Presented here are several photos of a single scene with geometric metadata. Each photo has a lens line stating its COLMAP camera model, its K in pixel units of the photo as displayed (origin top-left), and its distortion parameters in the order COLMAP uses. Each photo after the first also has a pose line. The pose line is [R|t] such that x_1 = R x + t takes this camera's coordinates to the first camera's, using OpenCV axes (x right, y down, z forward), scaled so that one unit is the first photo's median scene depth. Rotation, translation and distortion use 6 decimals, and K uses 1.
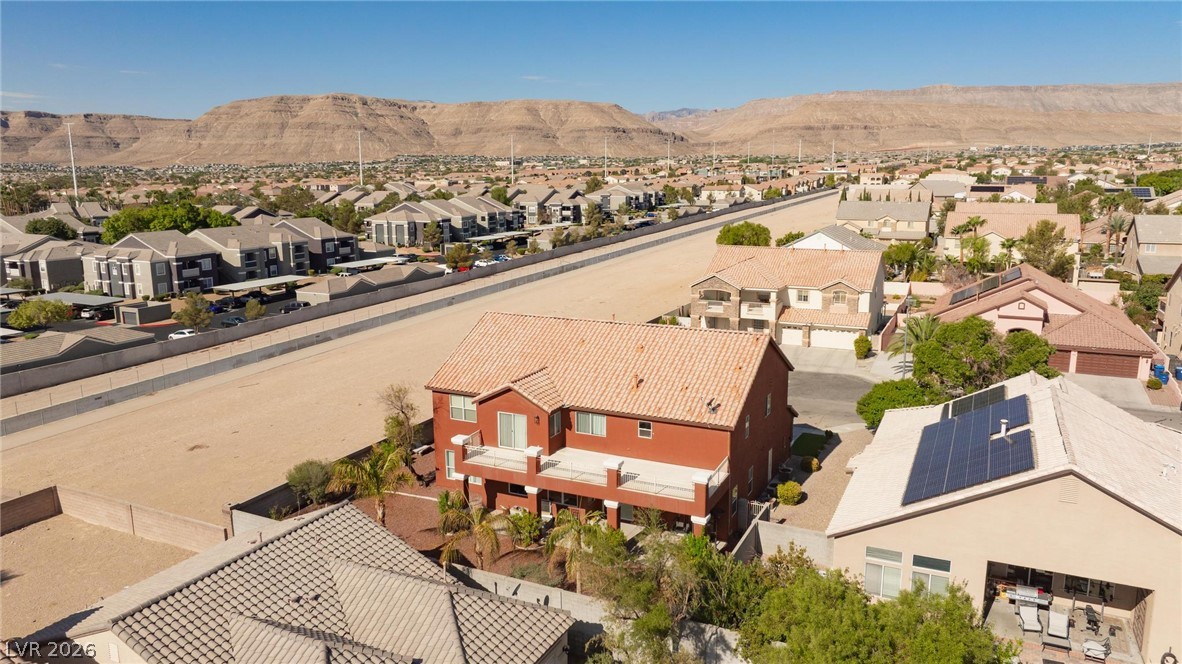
lens RADIAL K [[826.3, 0, 597.6], [0, 826.3, 329.5], [0, 0, 1]] dist [-0.031552, 0.033016]
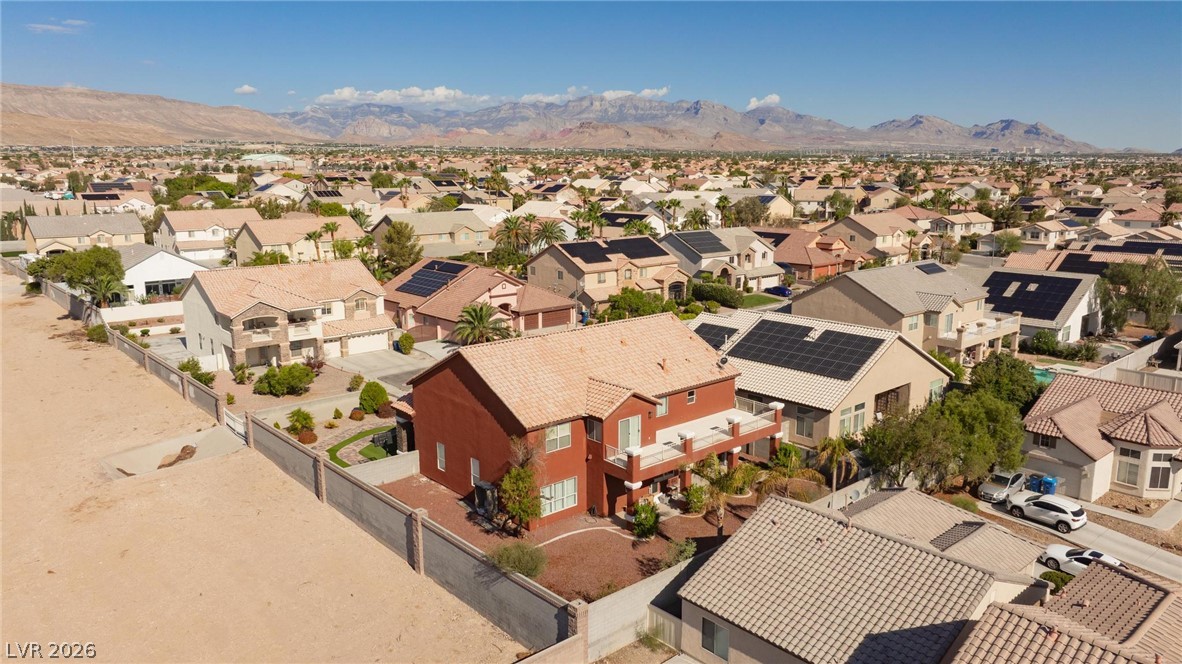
lens RADIAL K [[826.3, 0, 597.6], [0, 826.3, 329.5], [0, 0, 1]] dist [-0.031552, 0.033016]
pose [[0.391430, -0.173713, 0.903663, -0.236869], [0.175944, 0.978031, 0.111797, -0.030989], [-0.903231, 0.115233, 0.413394, 0.124055]]
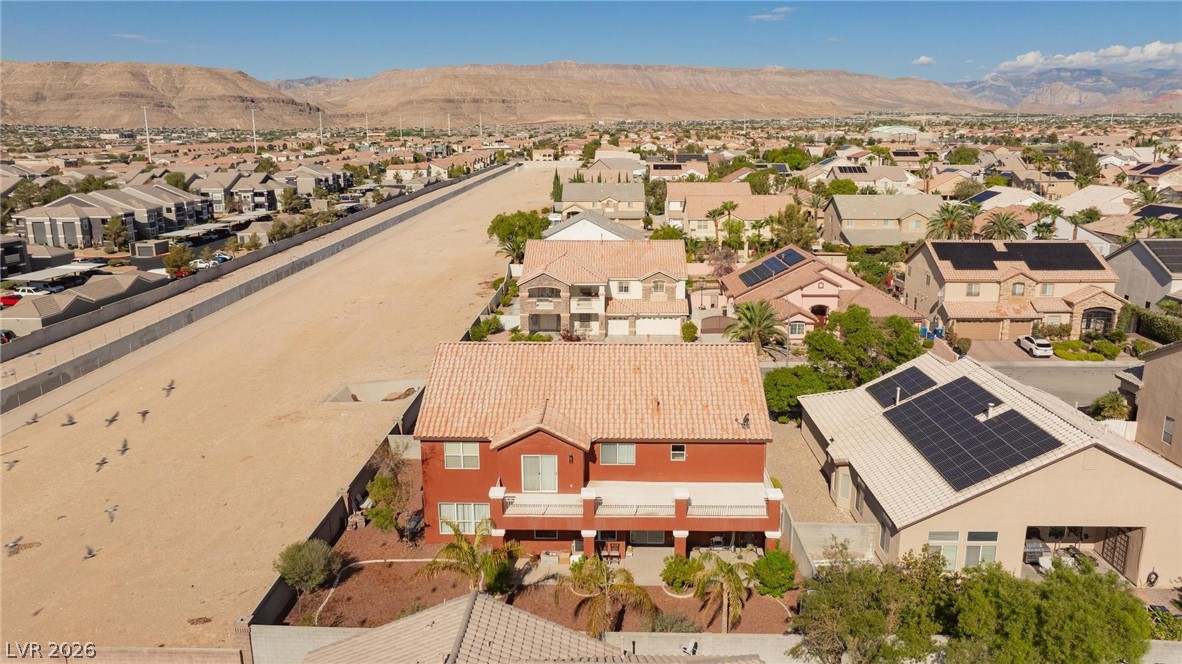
lens RADIAL K [[826.3, 0, 597.6], [0, 826.3, 329.5], [0, 0, 1]] dist [-0.031552, 0.033016]
pose [[0.913373, -0.088782, 0.397325, -0.087549], [0.075943, 0.995958, 0.047967, -0.017445], [-0.399977, -0.013638, 0.916424, 0.025454]]
